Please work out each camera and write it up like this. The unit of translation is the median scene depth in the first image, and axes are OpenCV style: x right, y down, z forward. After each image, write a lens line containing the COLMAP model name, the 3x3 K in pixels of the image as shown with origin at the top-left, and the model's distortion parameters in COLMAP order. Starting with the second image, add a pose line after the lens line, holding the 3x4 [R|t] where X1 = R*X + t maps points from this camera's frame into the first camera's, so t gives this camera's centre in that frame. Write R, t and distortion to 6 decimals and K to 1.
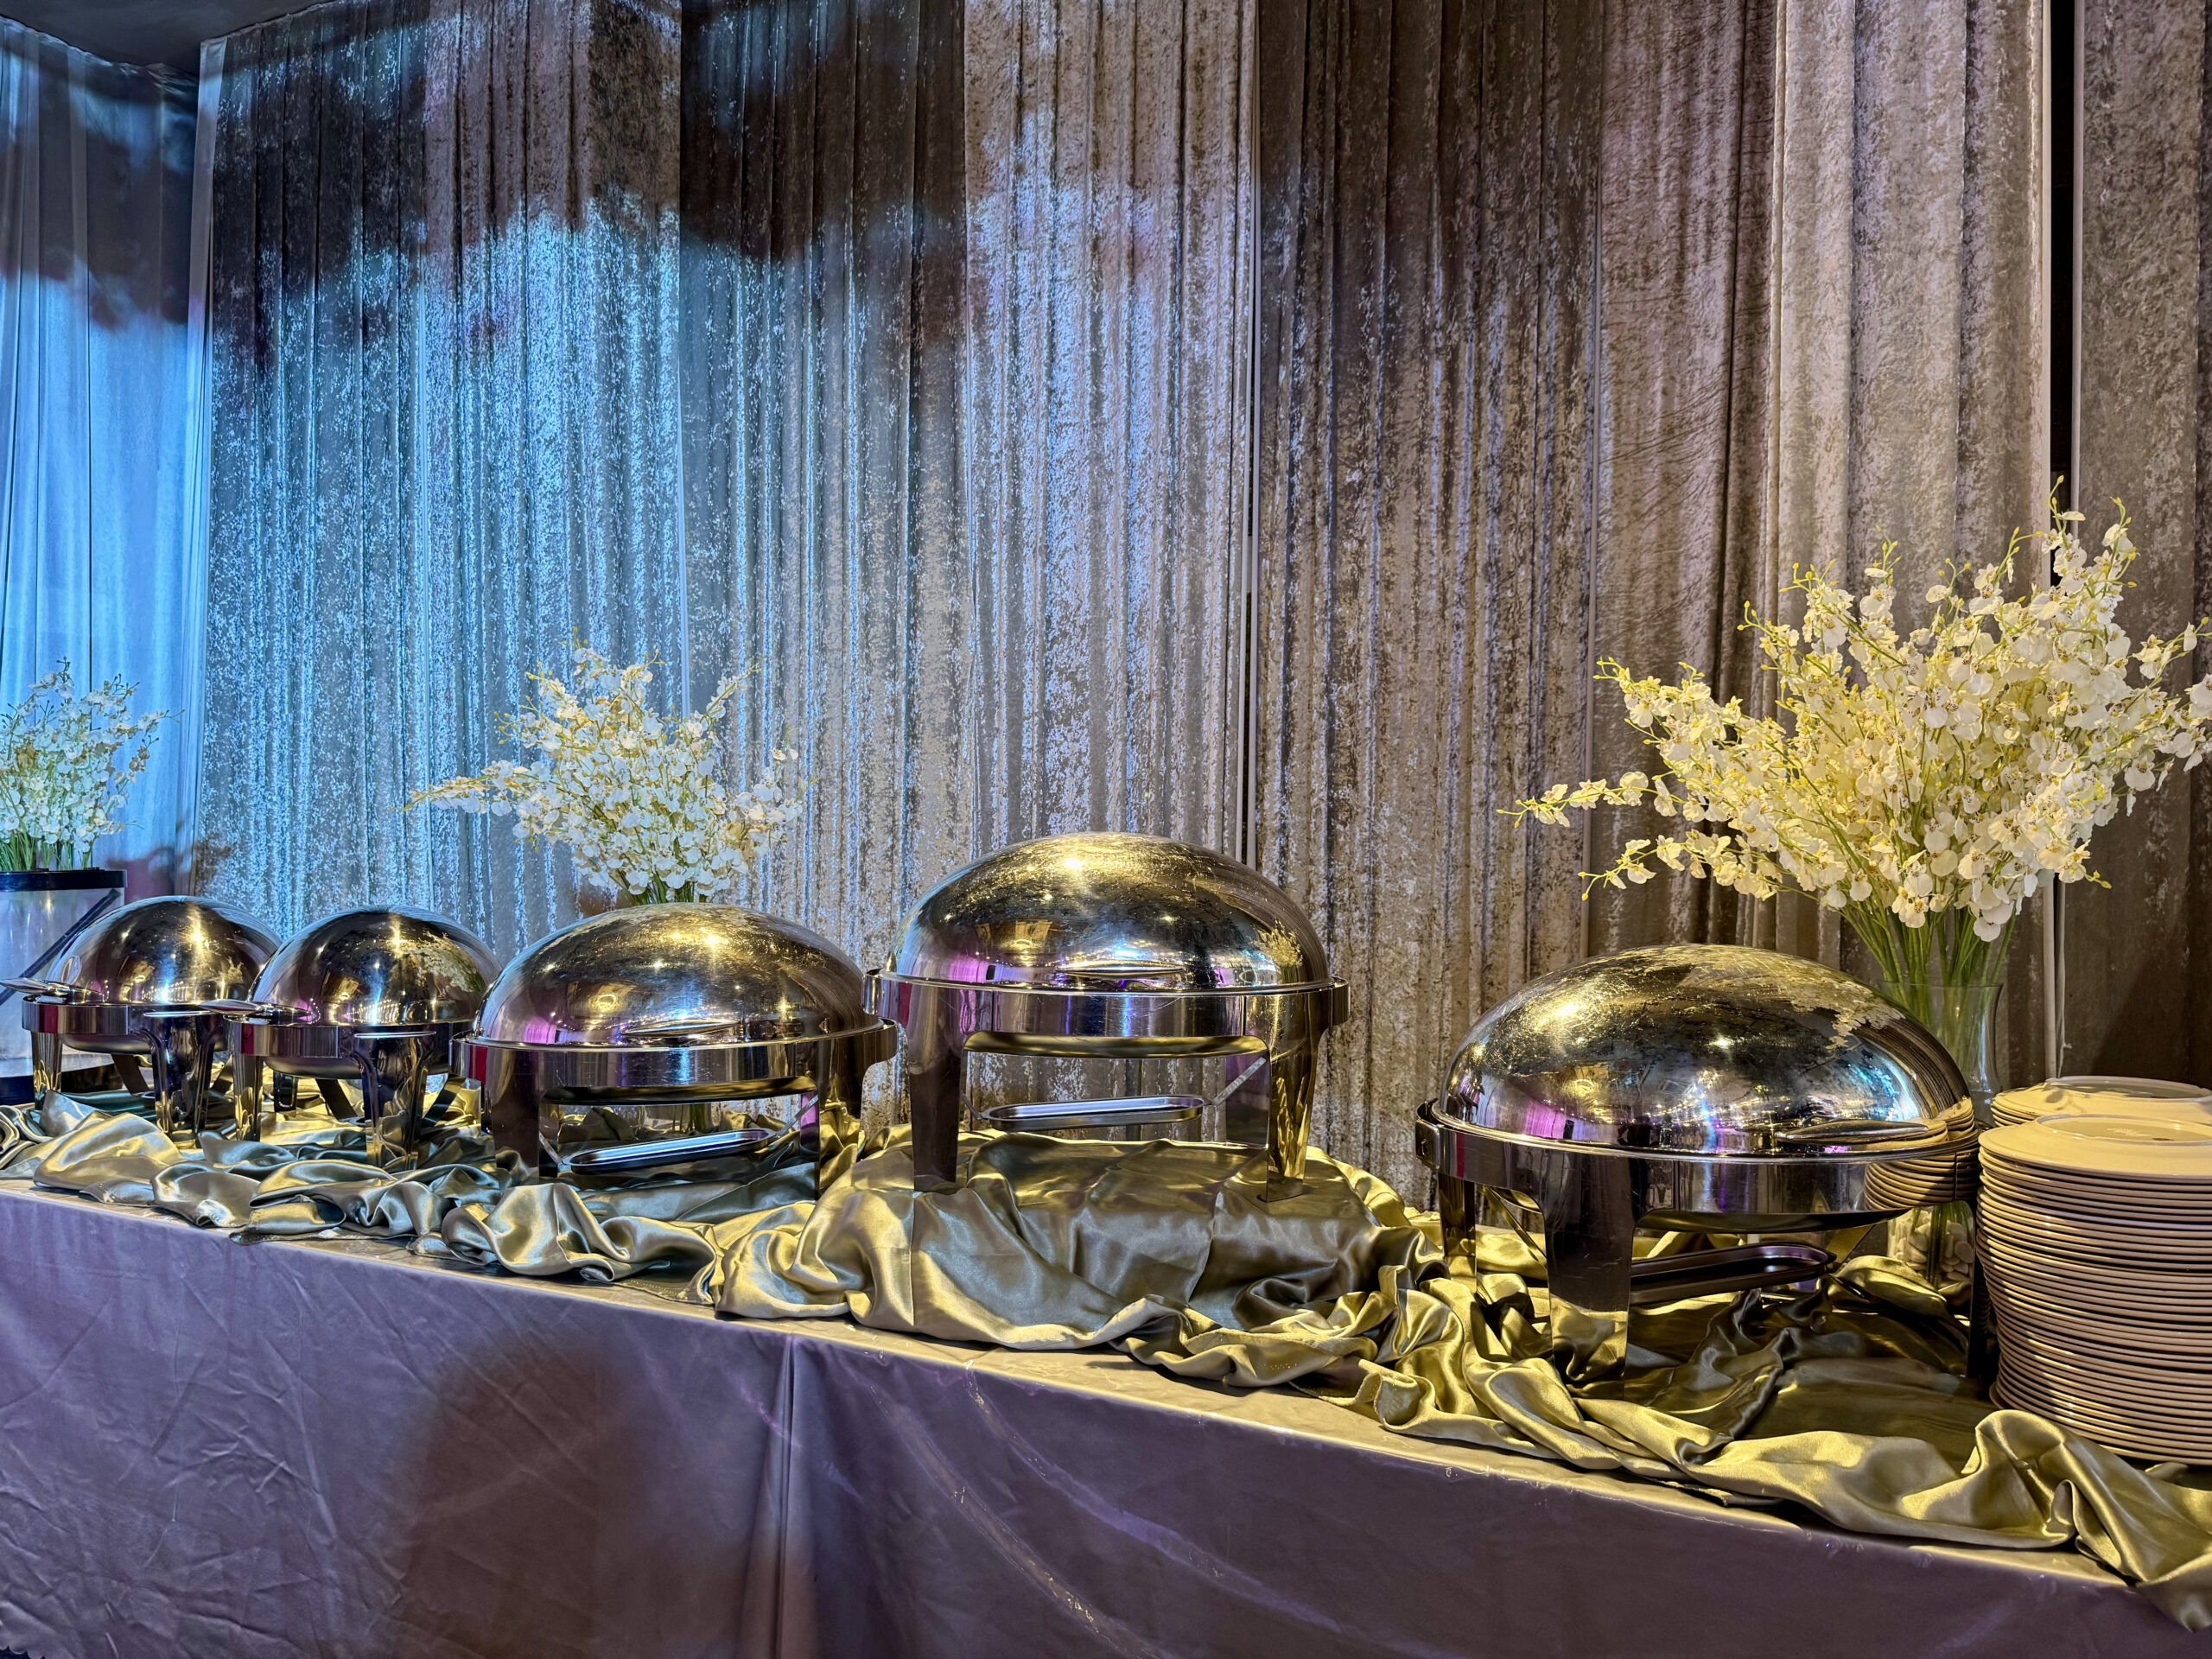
lens RADIAL K [[1614.7, 0, 1105.9], [0, 1614.7, 837.0], [0, 0, 1]] dist [0.028794, -0.036635]
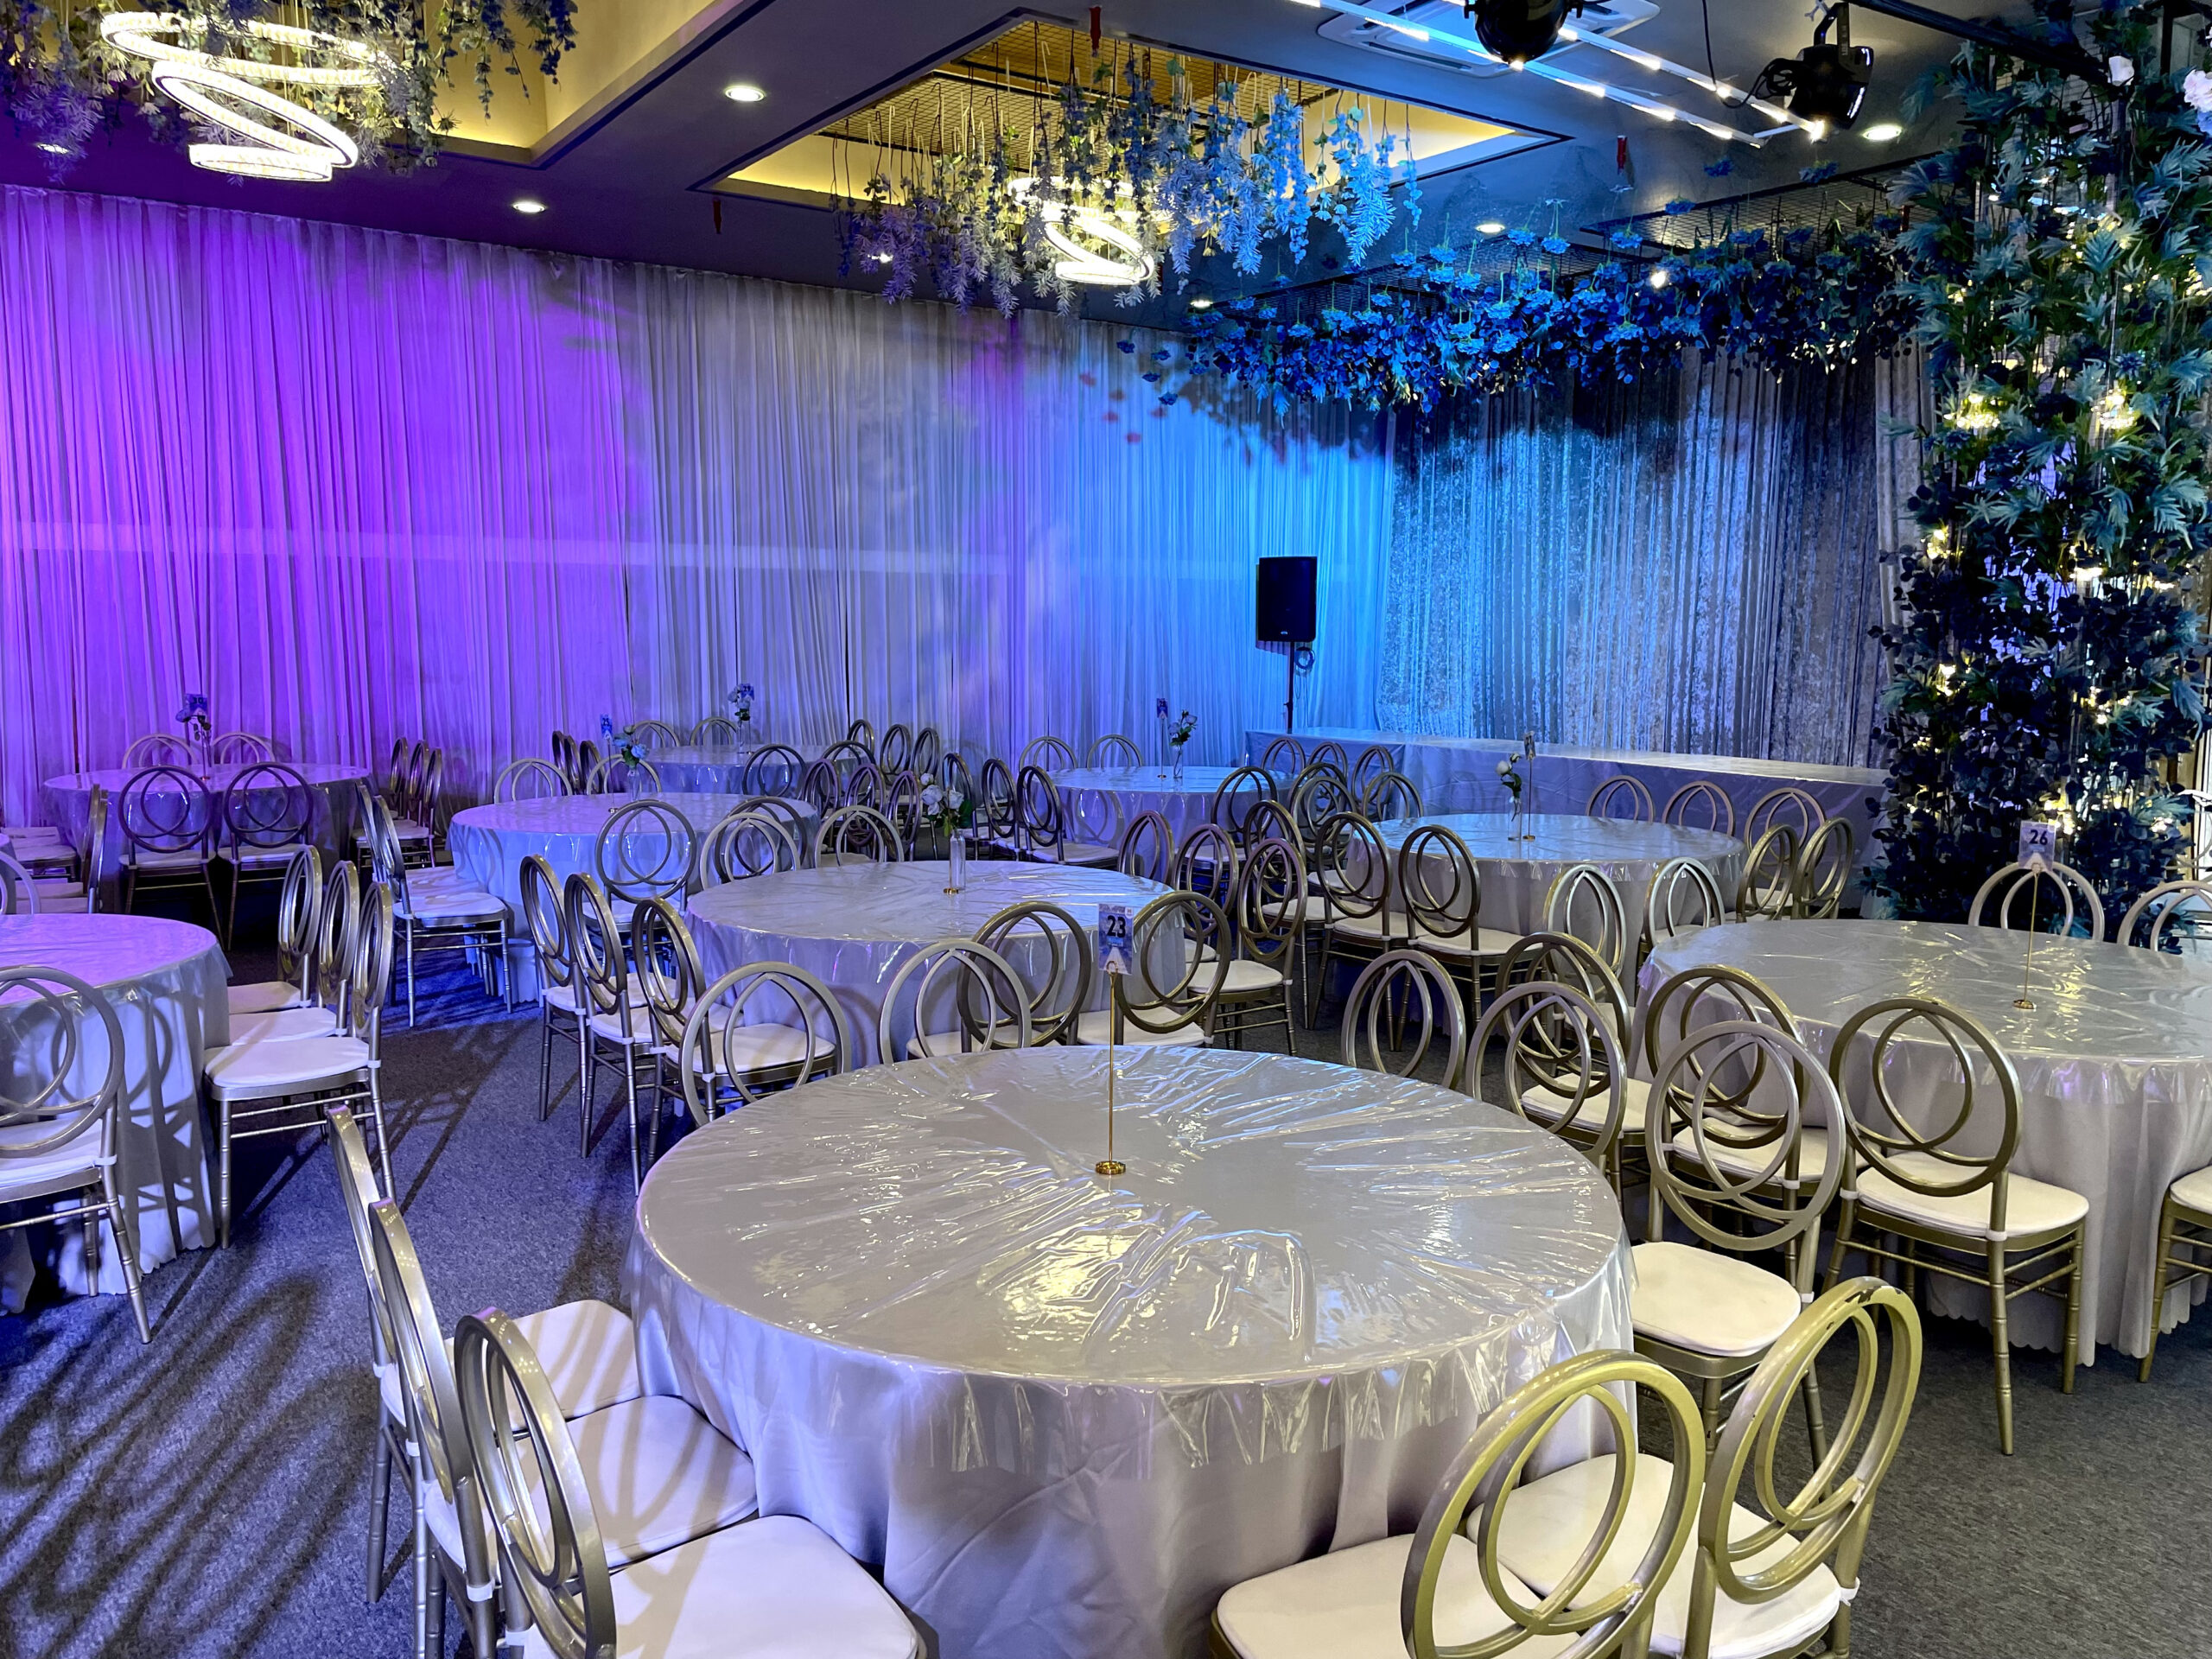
lens RADIAL K [[1609.6, 0, 1104.3], [0, 1609.6, 836.9], [0, 0, 1]] dist [0.050020, -0.059839]
pose [[0.851471, 0.069231, -0.519812, 0.523120], [-0.006312, 0.992528, 0.121850, -0.028196], [0.524364, -0.100471, 0.845546, -1.754005]]
